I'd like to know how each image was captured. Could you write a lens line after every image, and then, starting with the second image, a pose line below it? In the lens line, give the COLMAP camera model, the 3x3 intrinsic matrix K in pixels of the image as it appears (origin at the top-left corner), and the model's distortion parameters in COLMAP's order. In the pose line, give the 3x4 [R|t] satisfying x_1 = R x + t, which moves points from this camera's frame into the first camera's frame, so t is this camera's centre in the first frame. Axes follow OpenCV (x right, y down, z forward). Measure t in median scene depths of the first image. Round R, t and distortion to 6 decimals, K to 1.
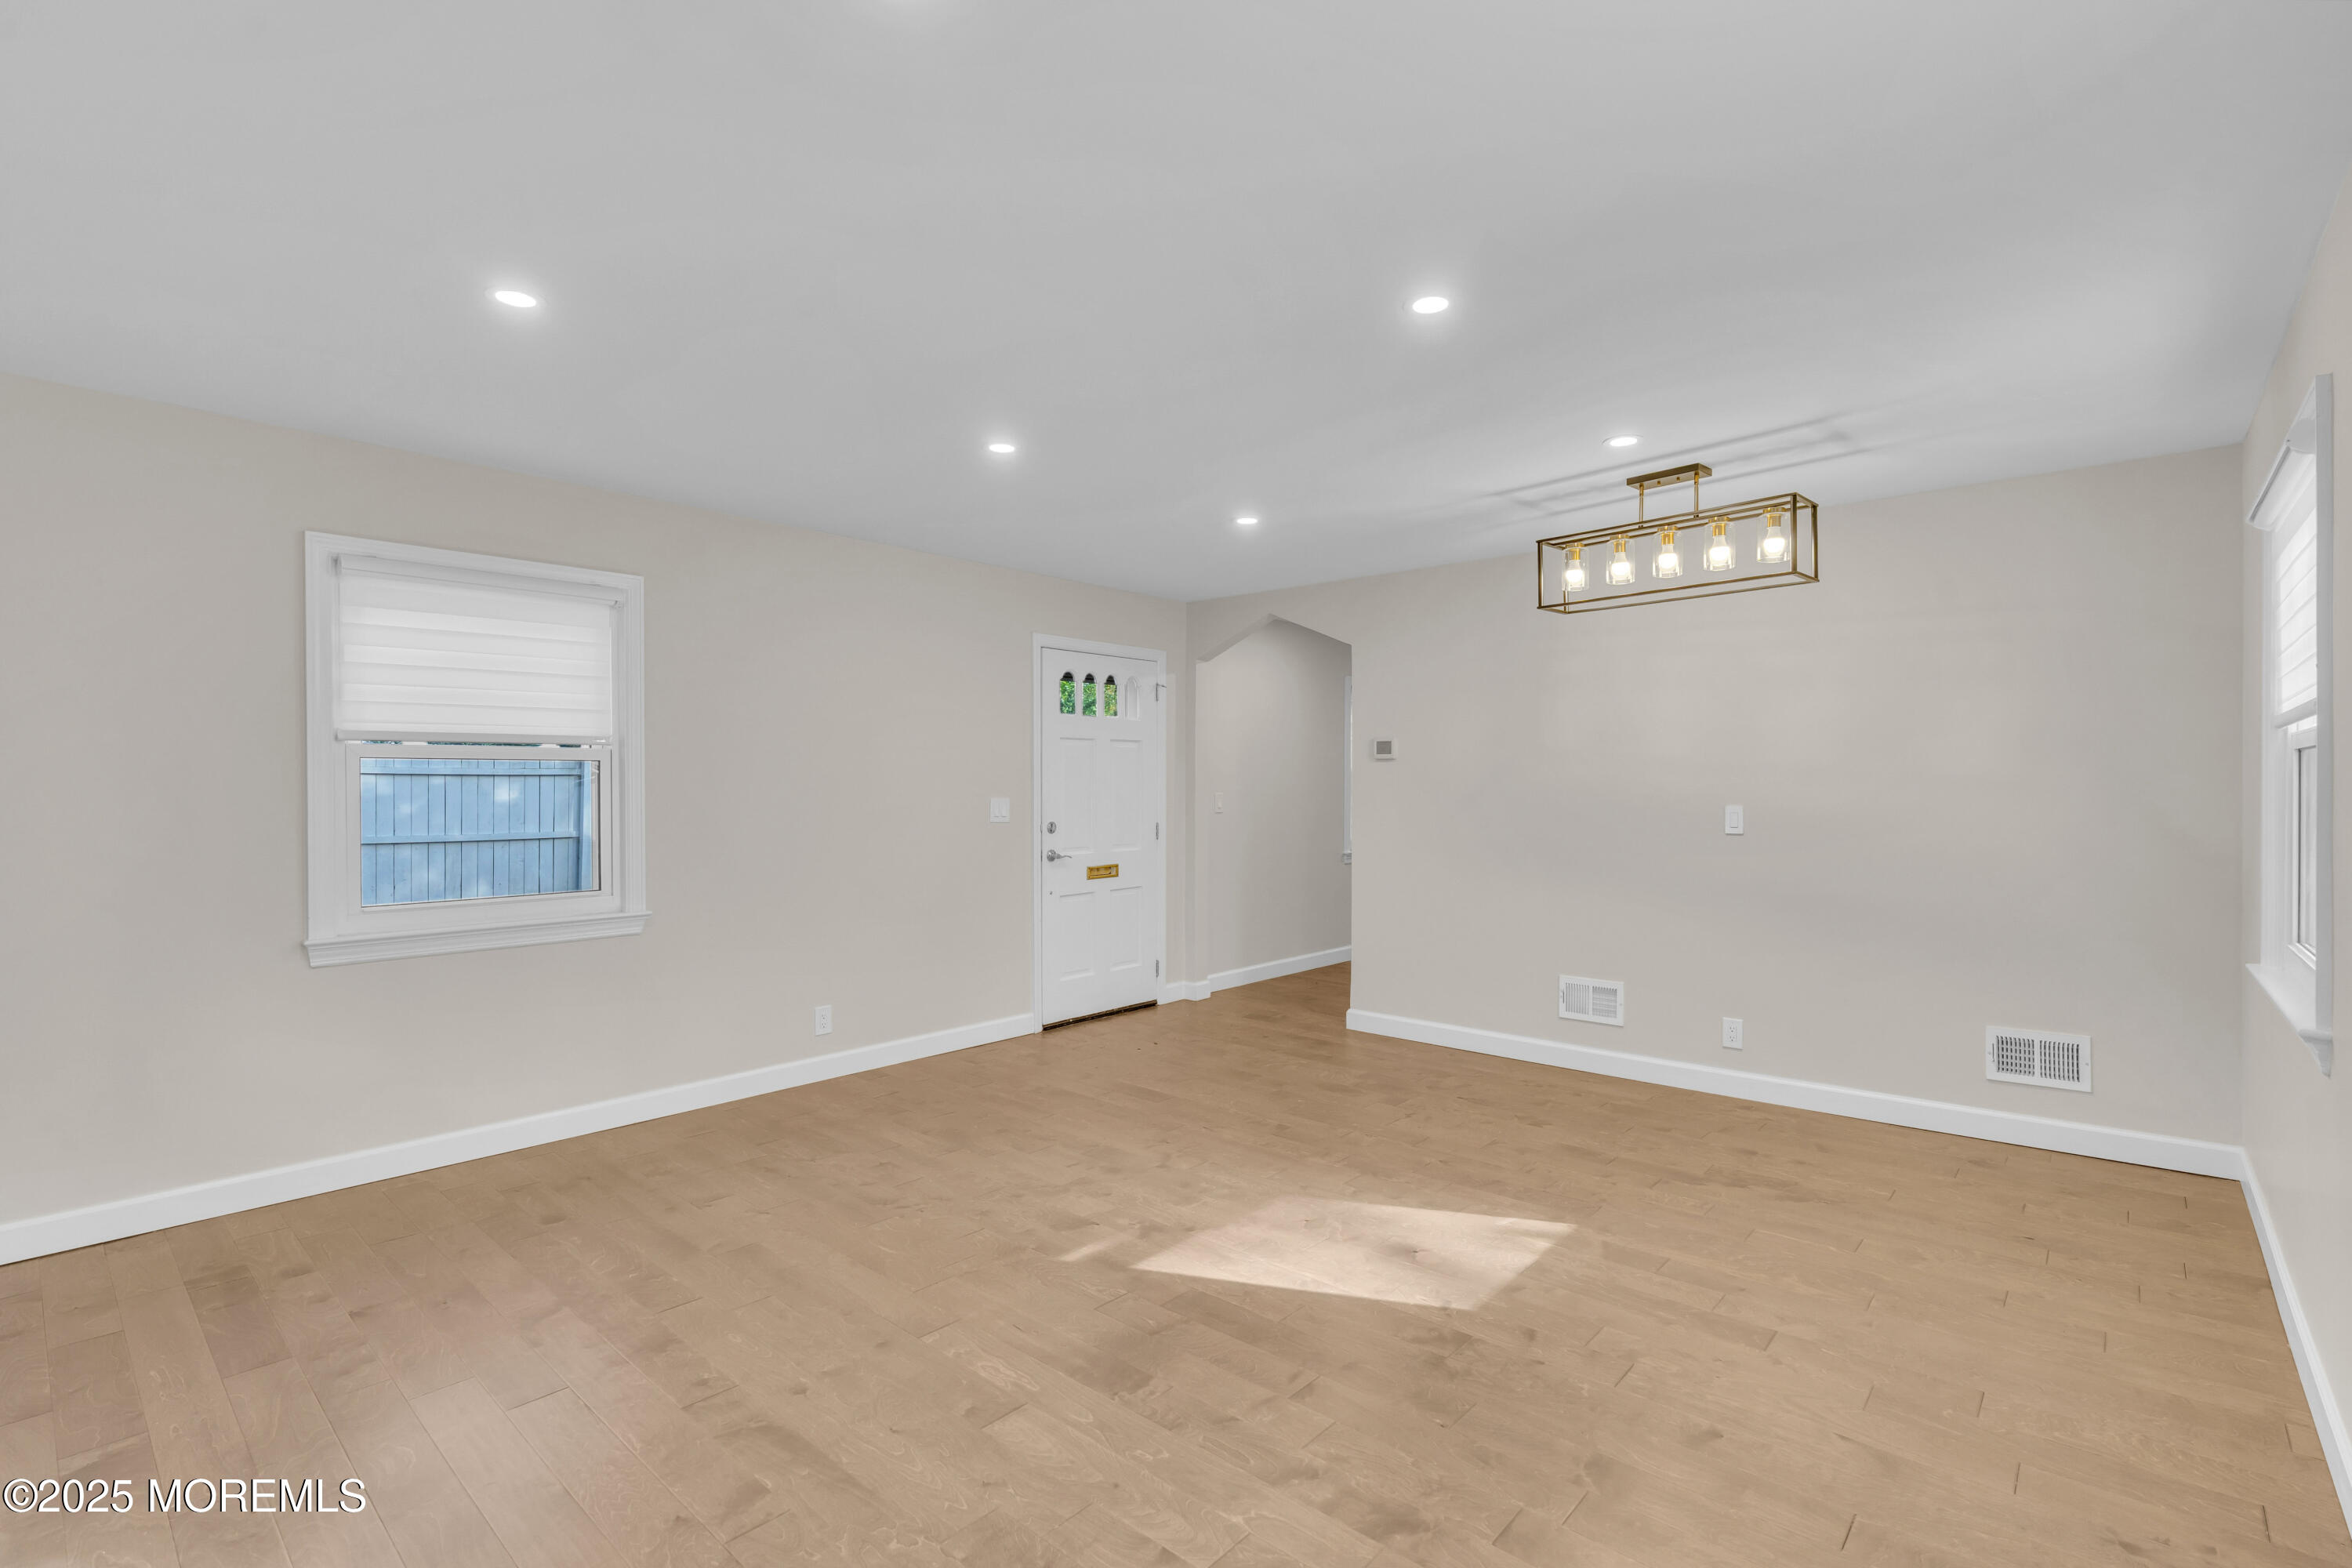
lens RADIAL K [[1064.8, 0, 1175.3], [0, 1064.8, 783.3], [0, 0, 1]] dist [-0.013301, 0.000732]
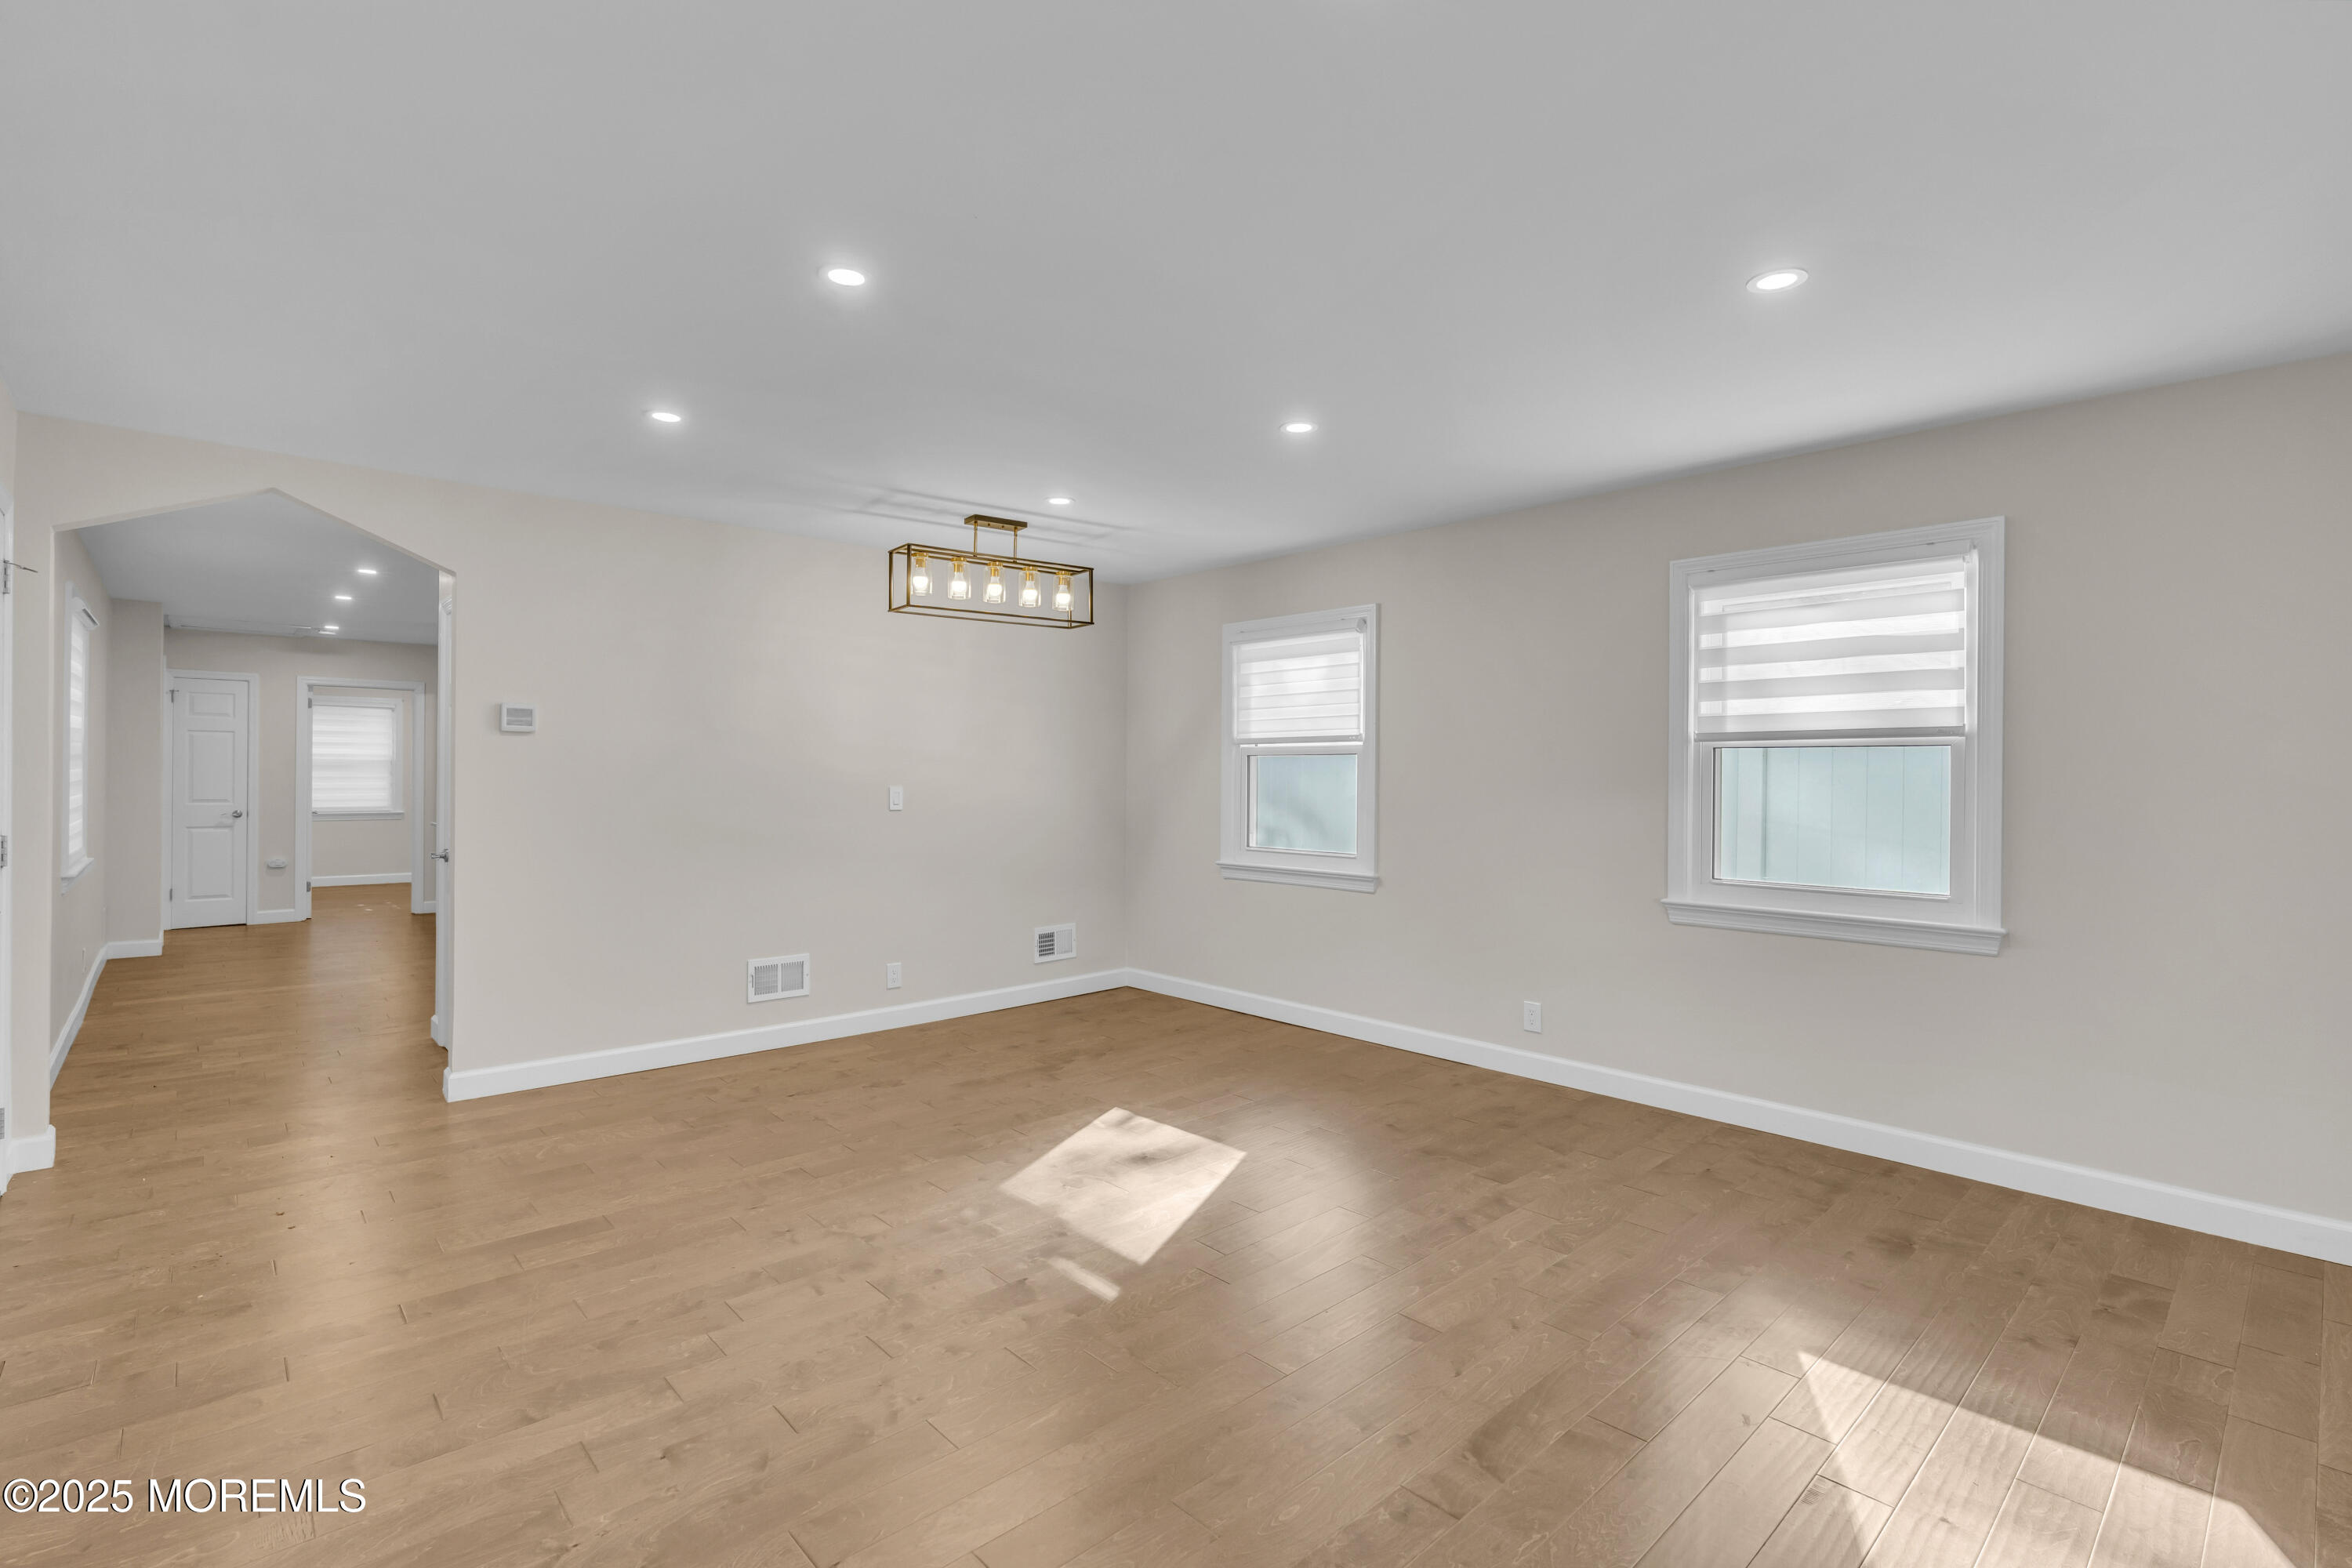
lens RADIAL K [[1064.8, 0, 1174.2], [0, 1064.8, 782.3], [0, 0, 1]] dist [-0.013301, 0.000732]
pose [[0.103992, -0.008059, 0.994545, -0.789345], [-0.008938, 0.999919, 0.009038, 0.002873], [-0.994538, -0.009829, 0.103912, 0.686020]]
